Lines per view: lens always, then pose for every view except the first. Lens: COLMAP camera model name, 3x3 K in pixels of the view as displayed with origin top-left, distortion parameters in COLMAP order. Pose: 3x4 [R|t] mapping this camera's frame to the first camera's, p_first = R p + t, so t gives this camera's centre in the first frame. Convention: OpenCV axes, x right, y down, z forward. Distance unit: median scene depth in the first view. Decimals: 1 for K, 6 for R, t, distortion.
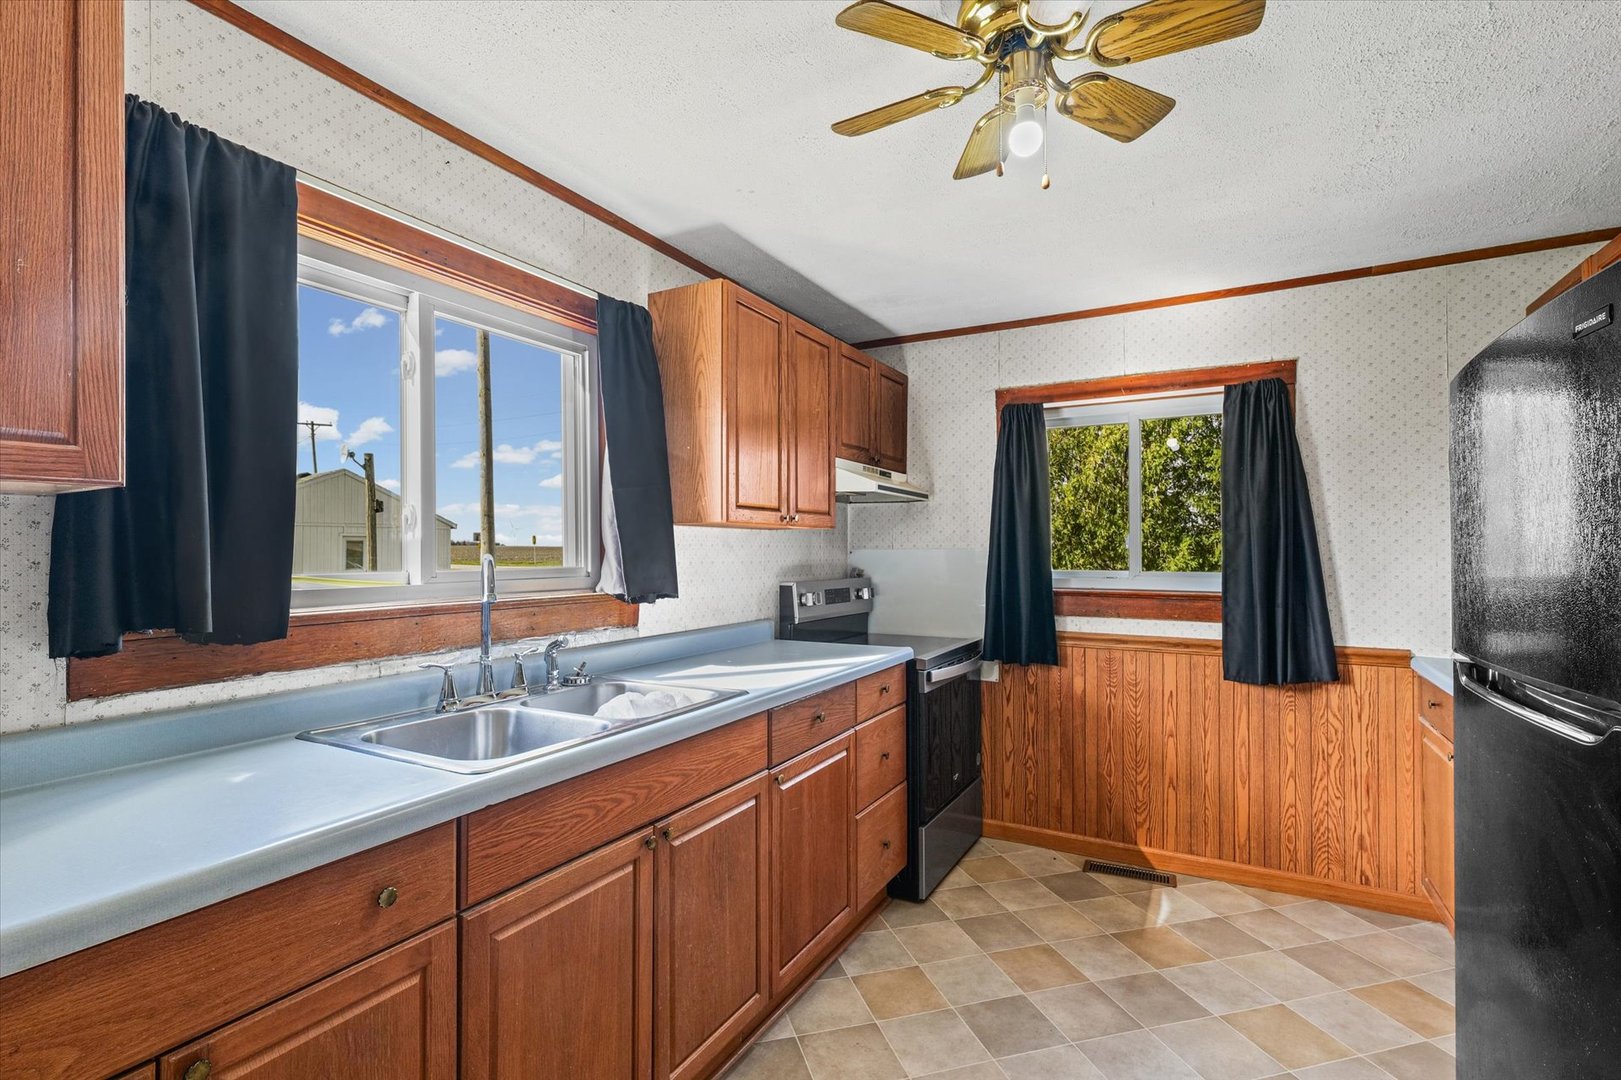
lens RADIAL K [[796.3, 0, 811.4], [0, 796.3, 548.4], [0, 0, 1]] dist [0.003871, 0.000563]
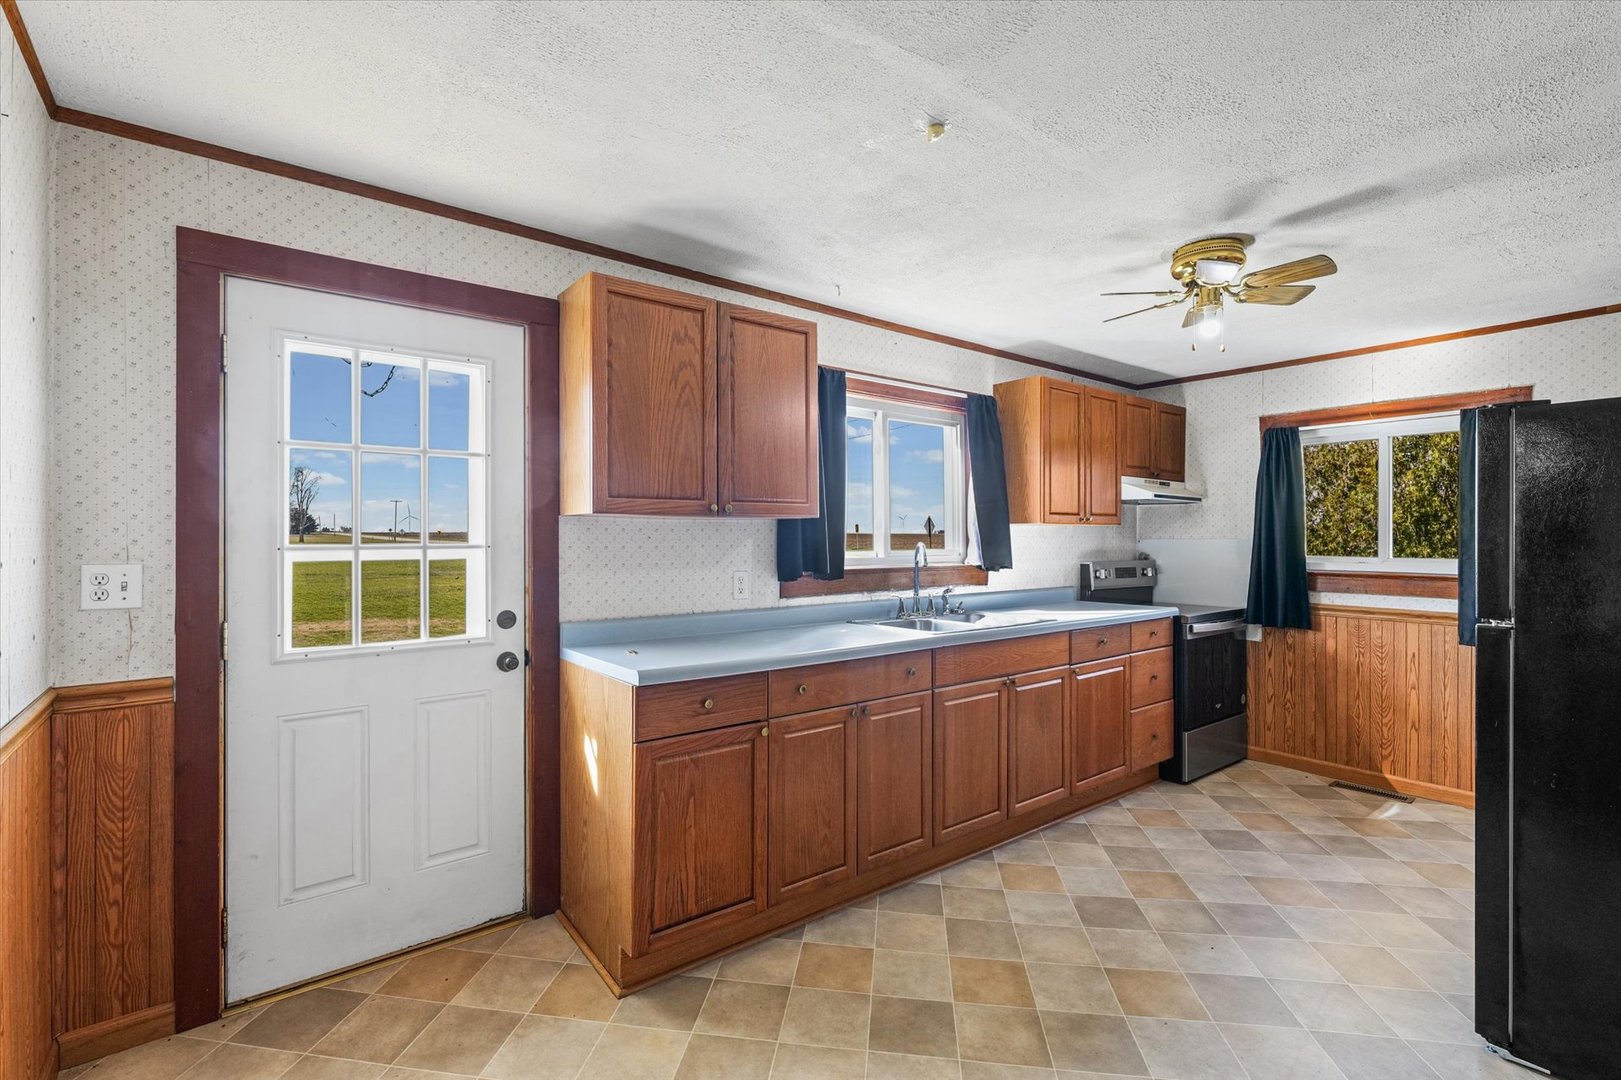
lens RADIAL K [[697.4, 0, 808.3], [0, 697.4, 533.2], [0, 0, 1]] dist [0.002447, -0.000112]
pose [[0.911486, -0.000816, -0.411330, 0.036384], [-0.000943, 0.999991, -0.004073, -0.004685], [0.411330, 0.004101, 0.911477, -0.430060]]
